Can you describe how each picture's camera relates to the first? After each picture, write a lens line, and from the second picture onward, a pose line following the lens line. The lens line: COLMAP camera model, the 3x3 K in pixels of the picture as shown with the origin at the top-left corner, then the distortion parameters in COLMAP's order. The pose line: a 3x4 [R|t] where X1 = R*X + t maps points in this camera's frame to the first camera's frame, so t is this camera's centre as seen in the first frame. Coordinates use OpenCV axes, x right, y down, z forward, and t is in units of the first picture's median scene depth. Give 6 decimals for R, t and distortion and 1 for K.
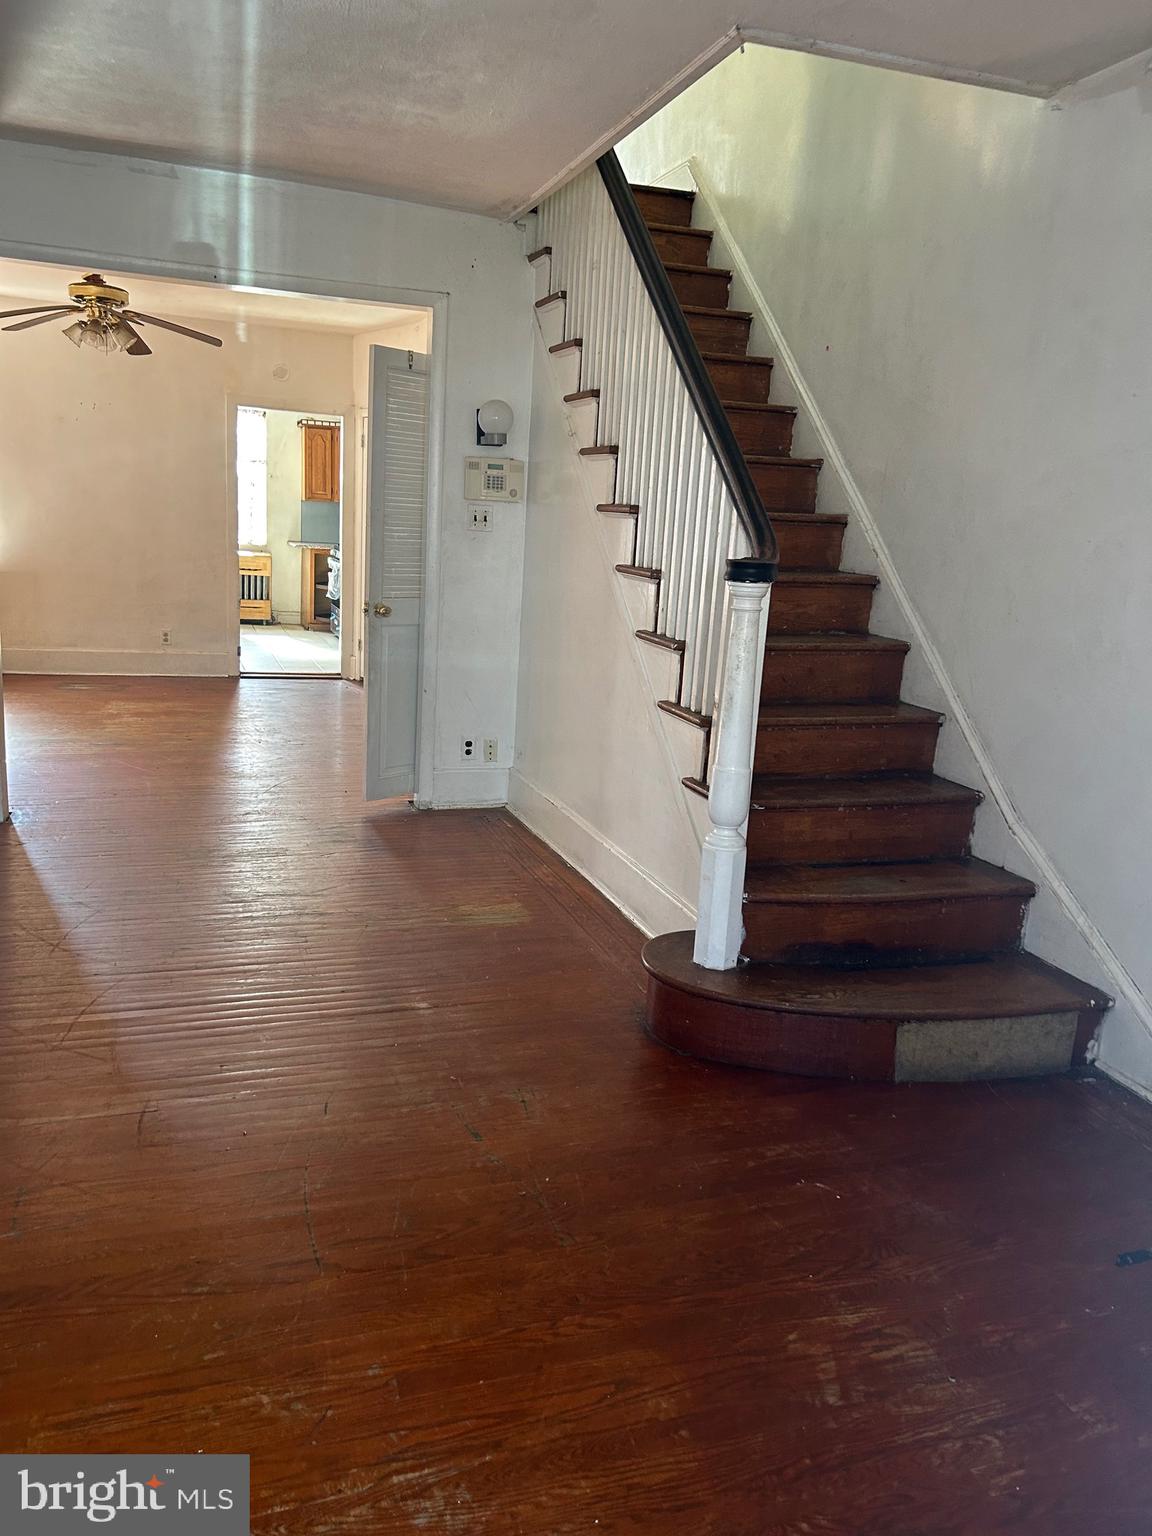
lens RADIAL K [[1155.6, 0, 576.0], [0, 1155.6, 768.0], [0, 0, 1]] dist [0.070727, -0.087384]
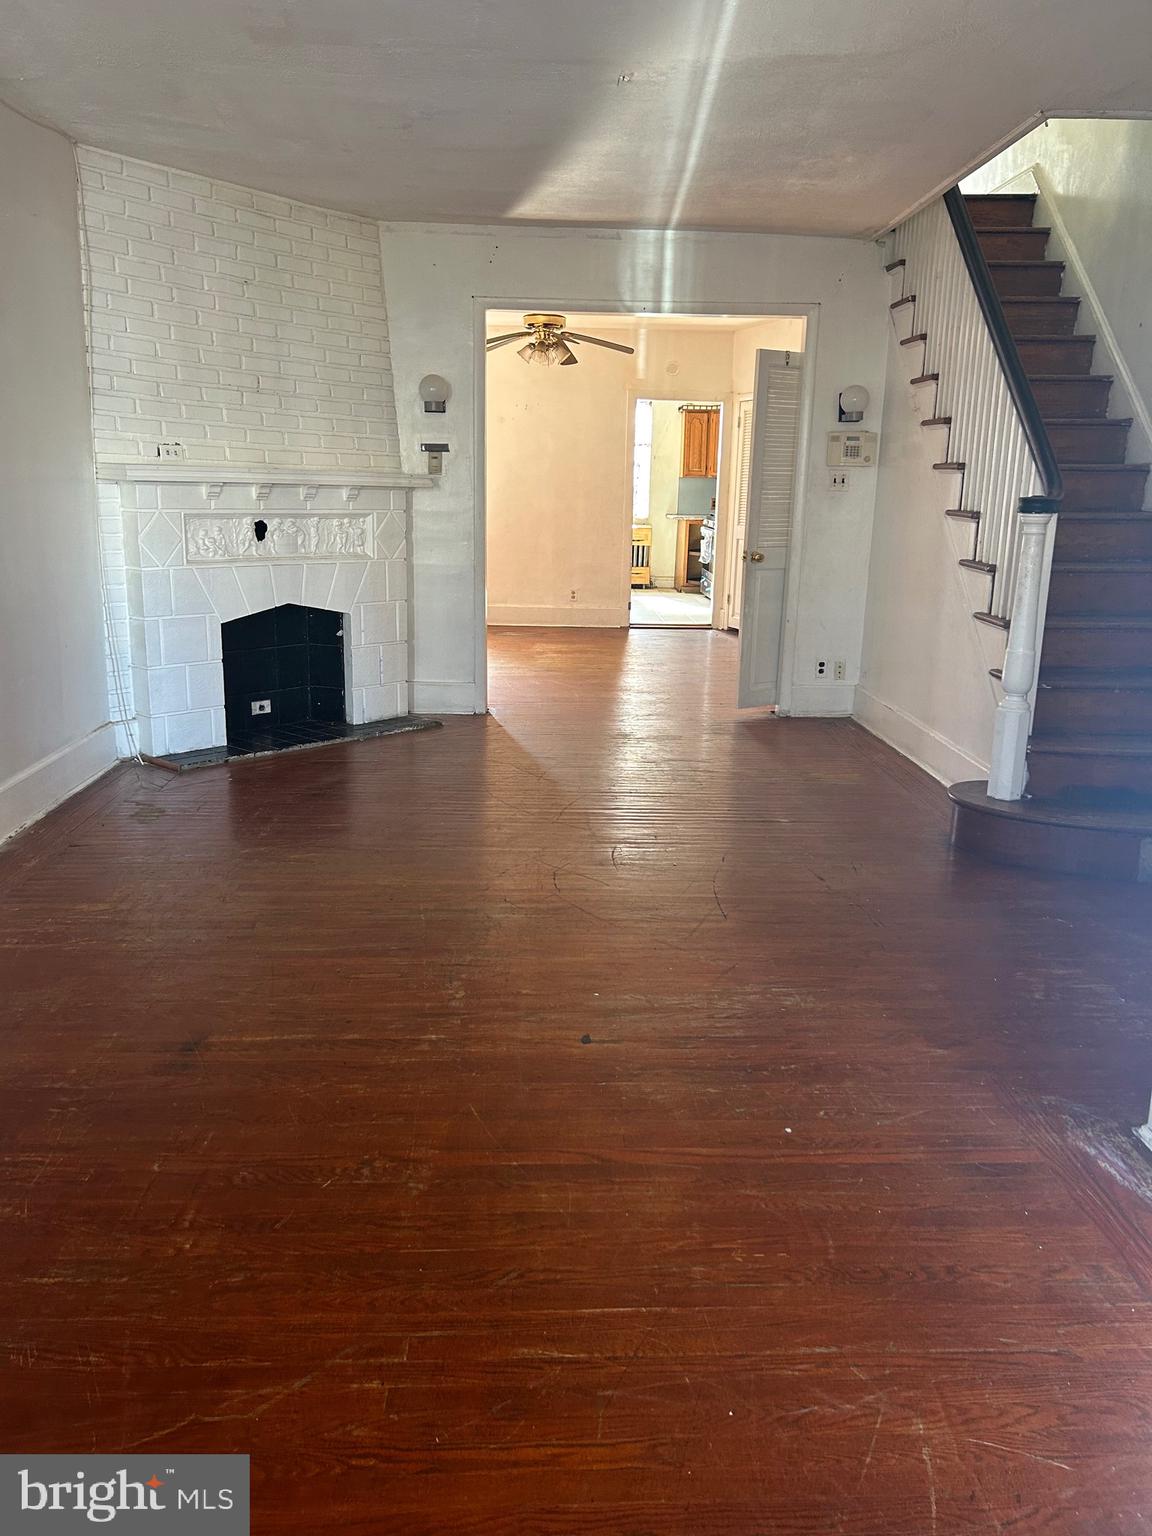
lens RADIAL K [[1153.7, 0, 580.2], [0, 1153.7, 759.1], [0, 0, 1]] dist [0.089851, -0.155175]
pose [[0.955950, 0.031316, -0.291855, 0.027481], [-0.027719, 0.999480, 0.016452, 0.075244], [0.292219, -0.007638, 0.956321, -0.296229]]
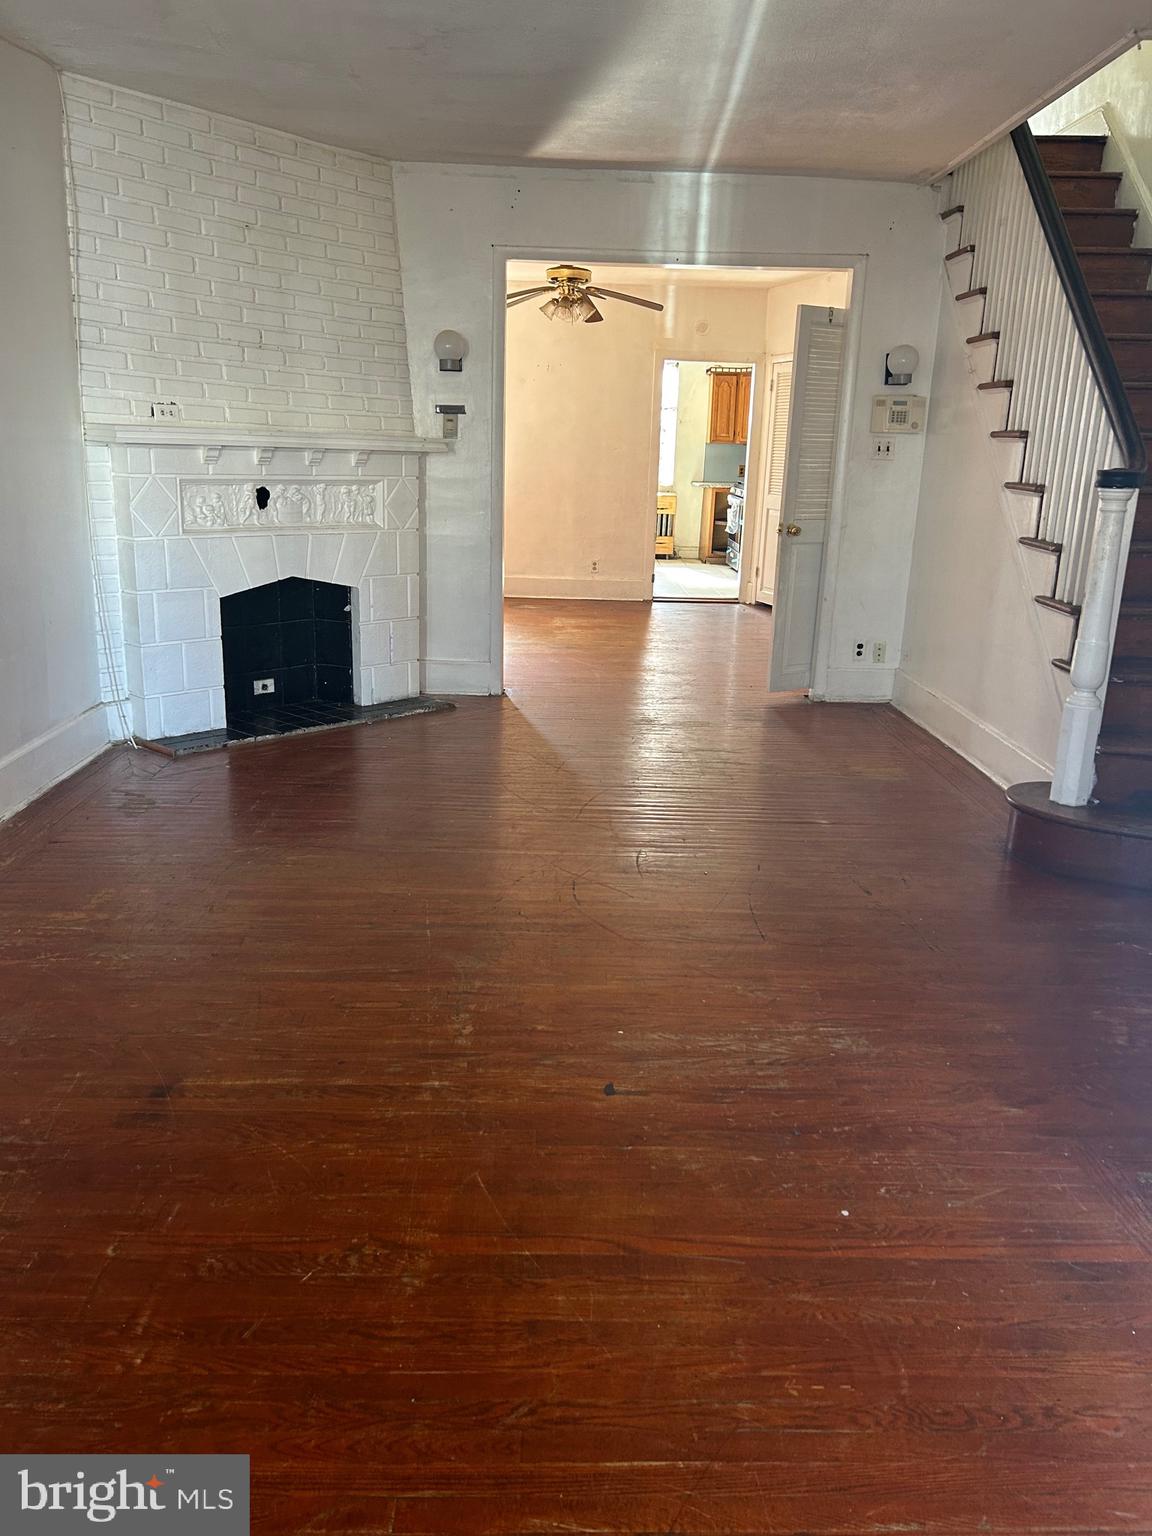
lens RADIAL K [[1155.6, 0, 576.0], [0, 1155.6, 768.0], [0, 0, 1]] dist [0.070727, -0.087384]
pose [[0.949986, 0.054351, -0.307527, 0.001054], [-0.040072, 0.997813, 0.052563, 0.057402], [0.309711, -0.037611, 0.950086, -0.226911]]
